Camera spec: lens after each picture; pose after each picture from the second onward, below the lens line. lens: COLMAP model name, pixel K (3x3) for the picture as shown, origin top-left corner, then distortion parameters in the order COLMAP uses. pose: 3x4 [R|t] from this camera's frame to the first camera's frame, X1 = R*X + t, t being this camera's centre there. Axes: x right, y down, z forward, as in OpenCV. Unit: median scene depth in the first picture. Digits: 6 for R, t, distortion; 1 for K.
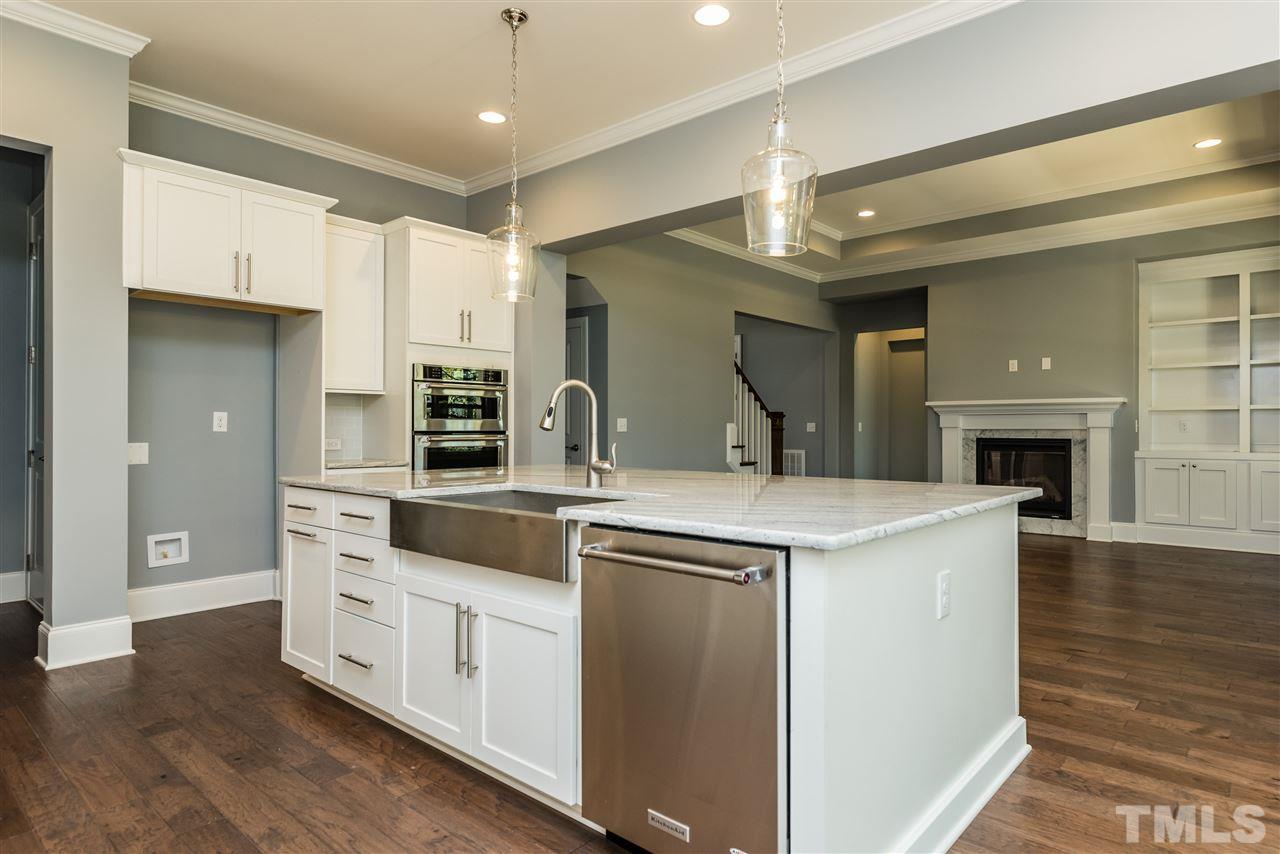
lens RADIAL K [[712.6, 0, 644.6], [0, 712.6, 424.4], [0, 0, 1]] dist [-0.004733, -0.000398]
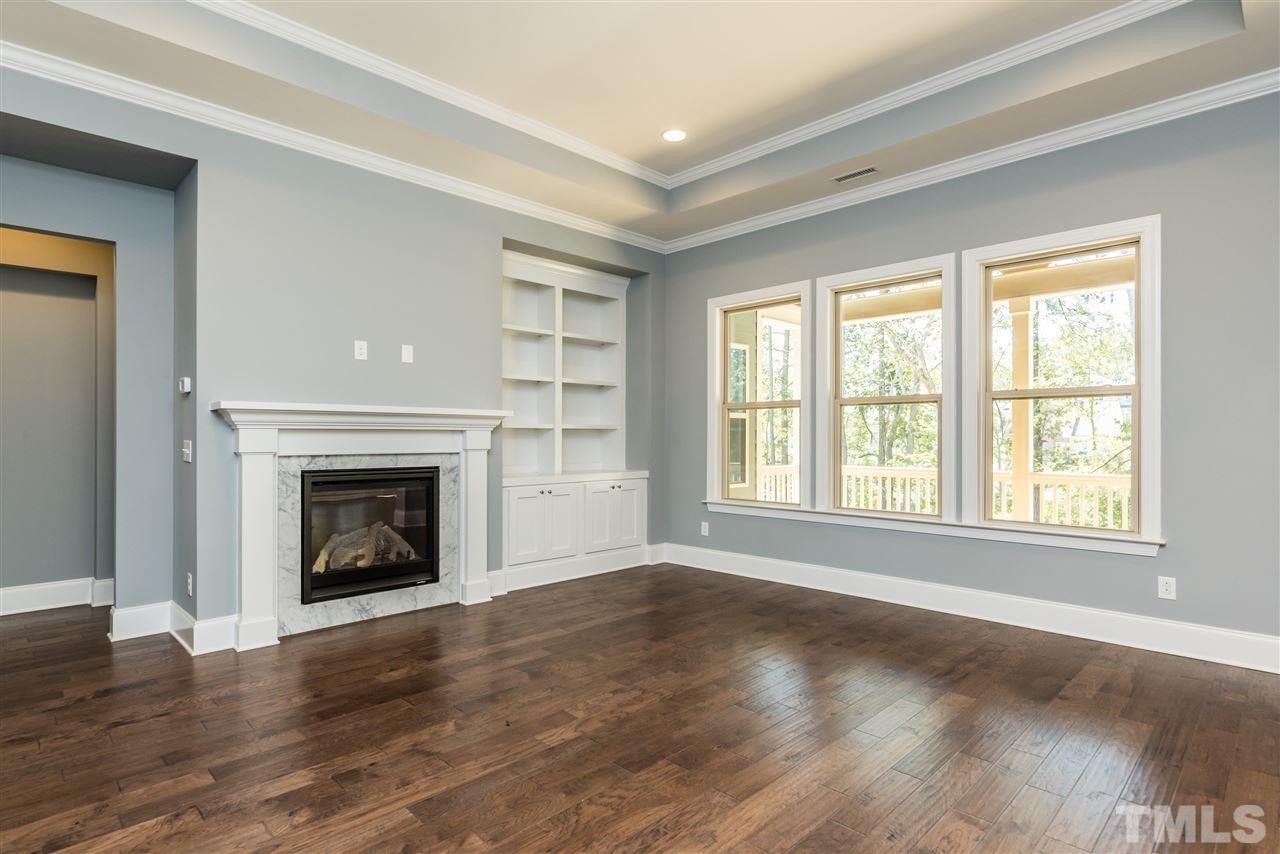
lens RADIAL K [[660.9, 0, 641.5], [0, 660.9, 432.9], [0, 0, 1]] dist [-0.002692, -0.000579]
pose [[0.052065, 0.009283, 0.998601, -0.039201], [-0.002067, 0.999956, -0.009188, -0.006646], [-0.998642, -0.001586, 0.052082, 0.765512]]
